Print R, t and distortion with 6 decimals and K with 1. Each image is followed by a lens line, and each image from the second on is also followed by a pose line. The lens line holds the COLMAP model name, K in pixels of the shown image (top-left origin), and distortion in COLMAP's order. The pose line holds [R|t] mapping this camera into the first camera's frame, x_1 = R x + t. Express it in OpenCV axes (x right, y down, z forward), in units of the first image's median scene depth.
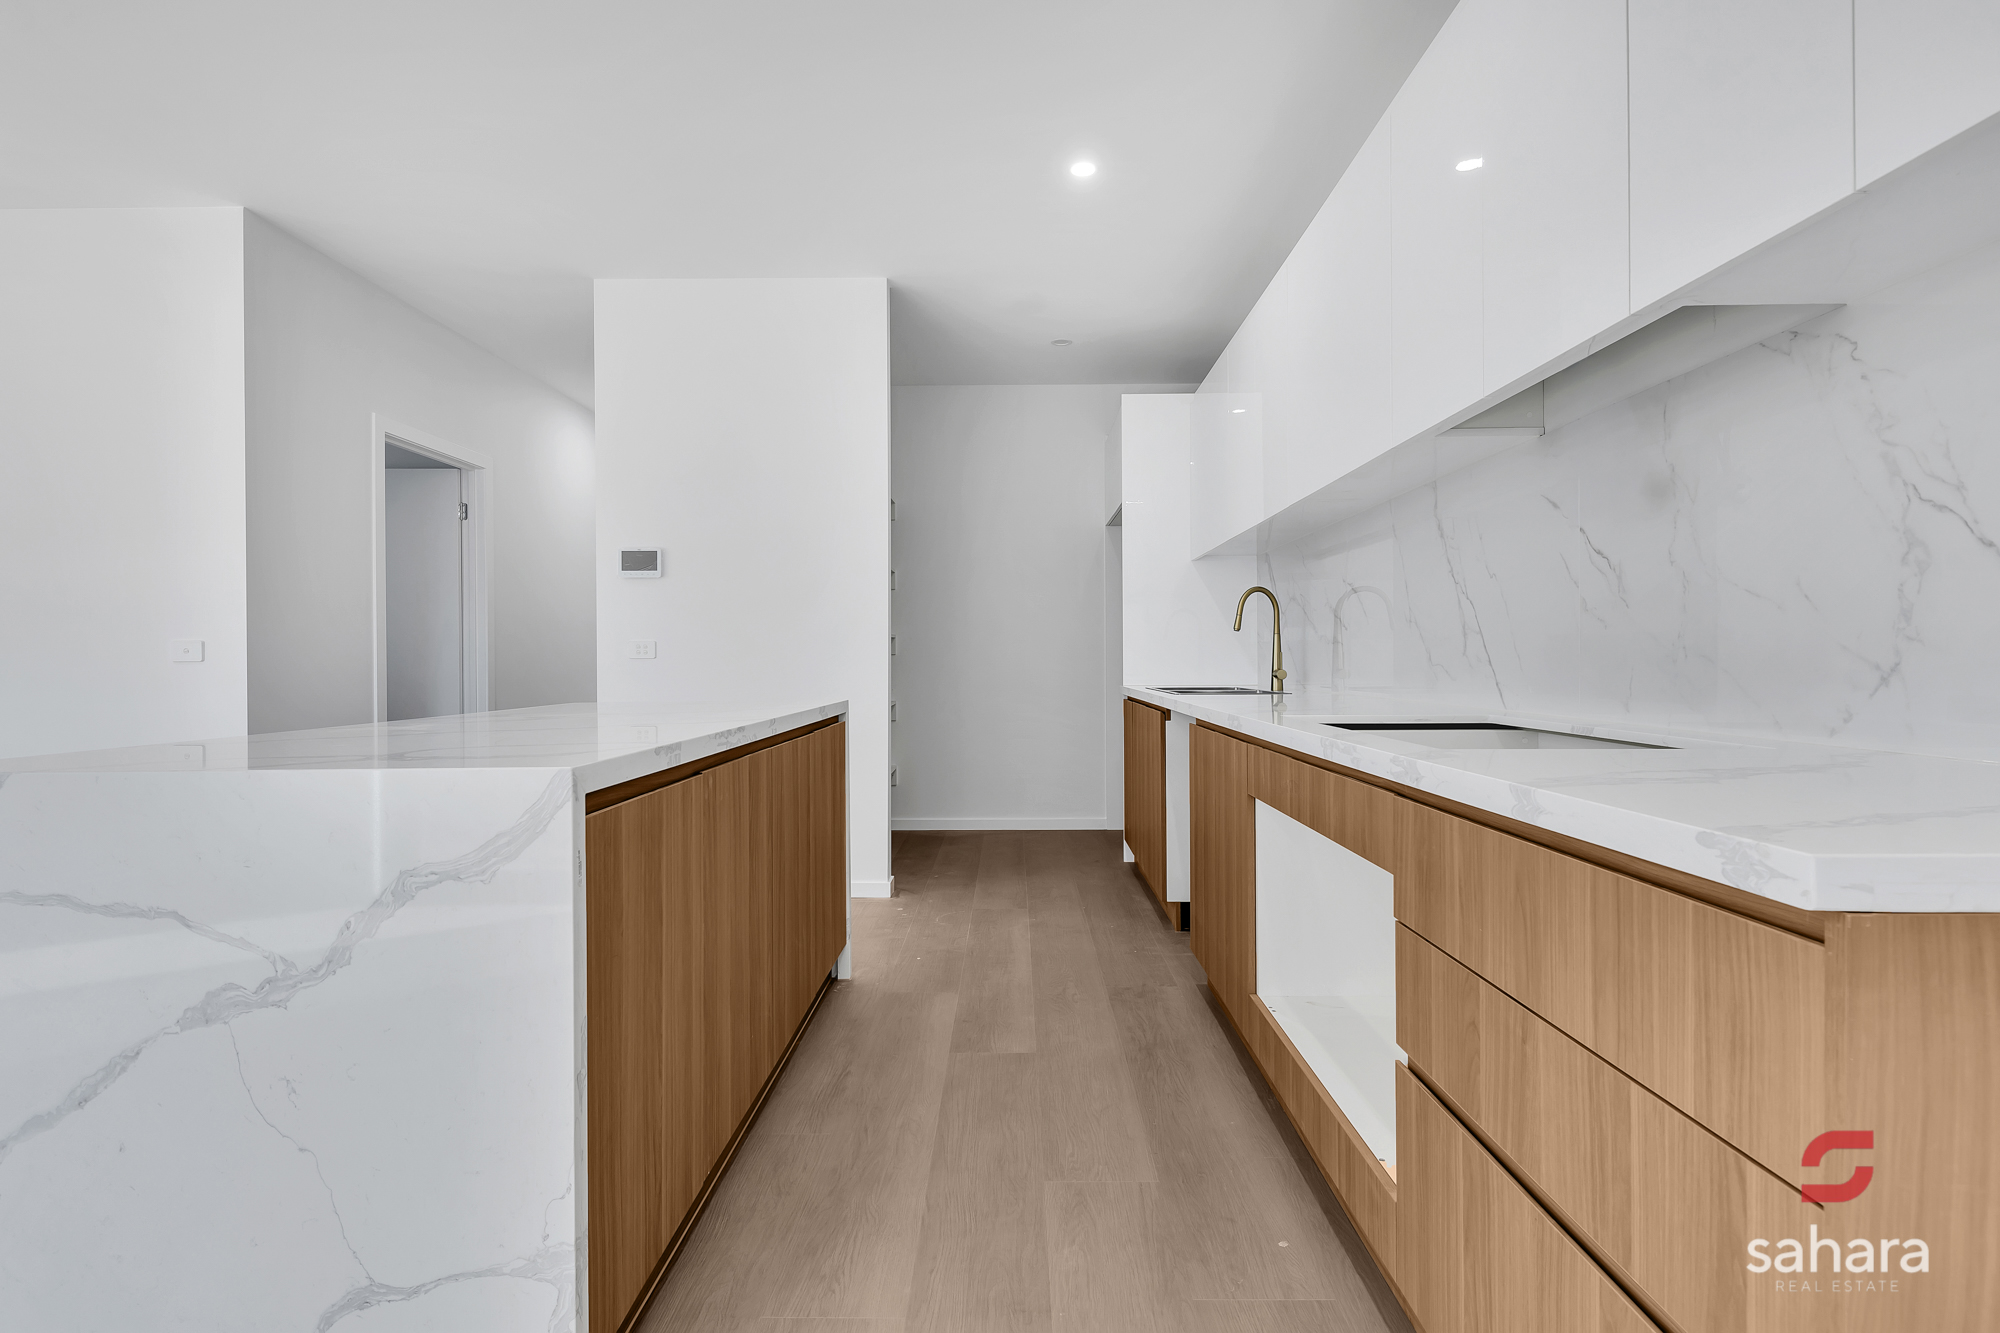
lens RADIAL K [[976.9, 0, 1000.0], [0, 976.9, 666.5], [0, 0, 1]] dist [-0.000777, -0.000335]
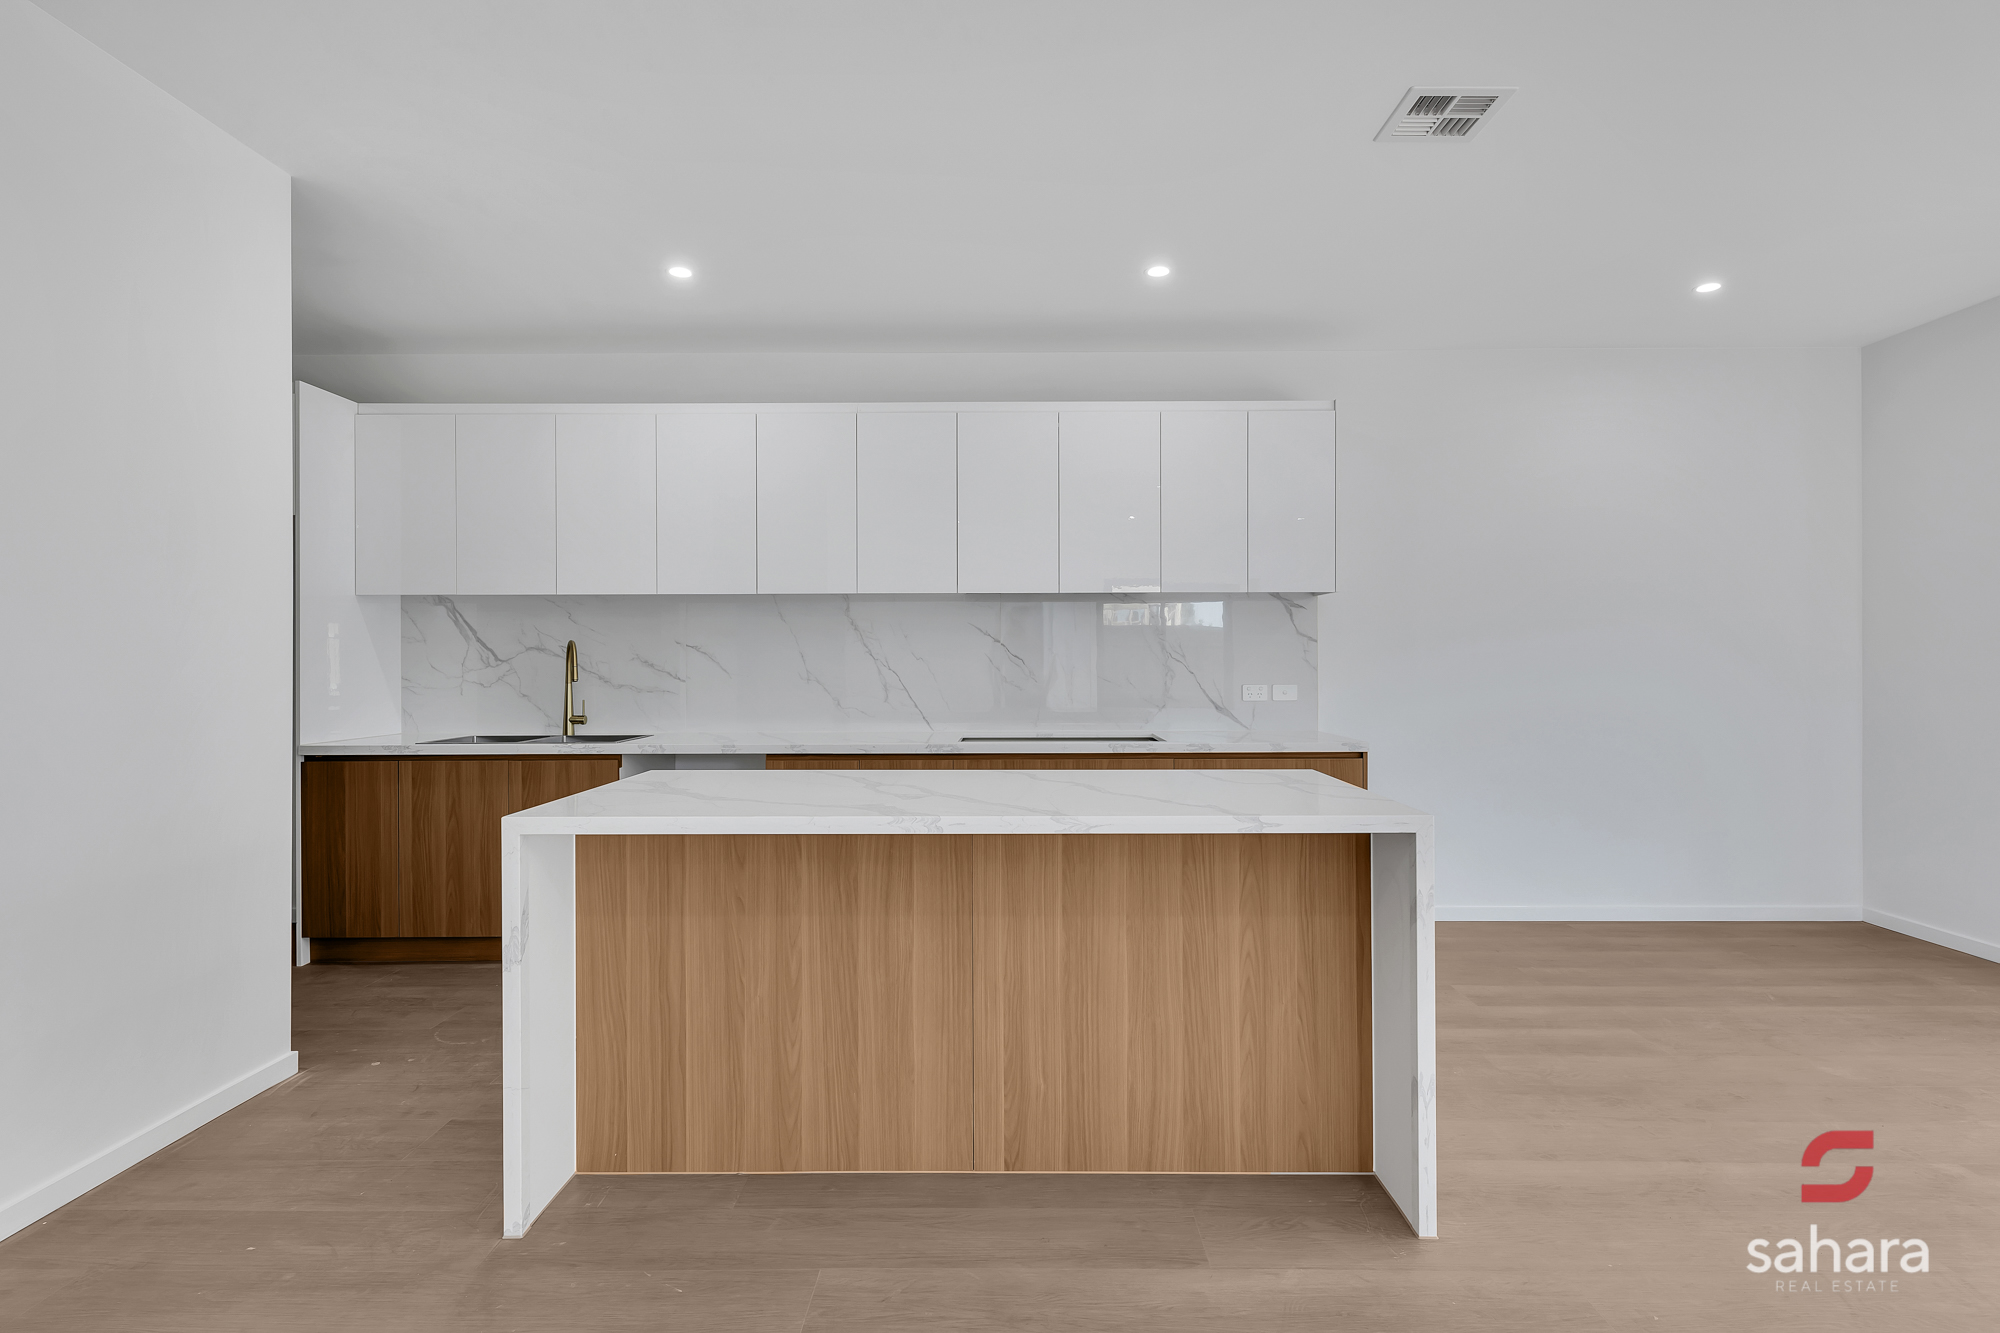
lens RADIAL K [[1035.6, 0, 1000.0], [0, 1035.6, 666.5], [0, 0, 1]] dist [0.003966, -0.000900]
pose [[-0.001004, -0.000817, 0.999999, -2.610111], [0.010379, 0.999946, 0.000828, -0.143015], [-0.999946, 0.010380, -0.000995, 1.549314]]
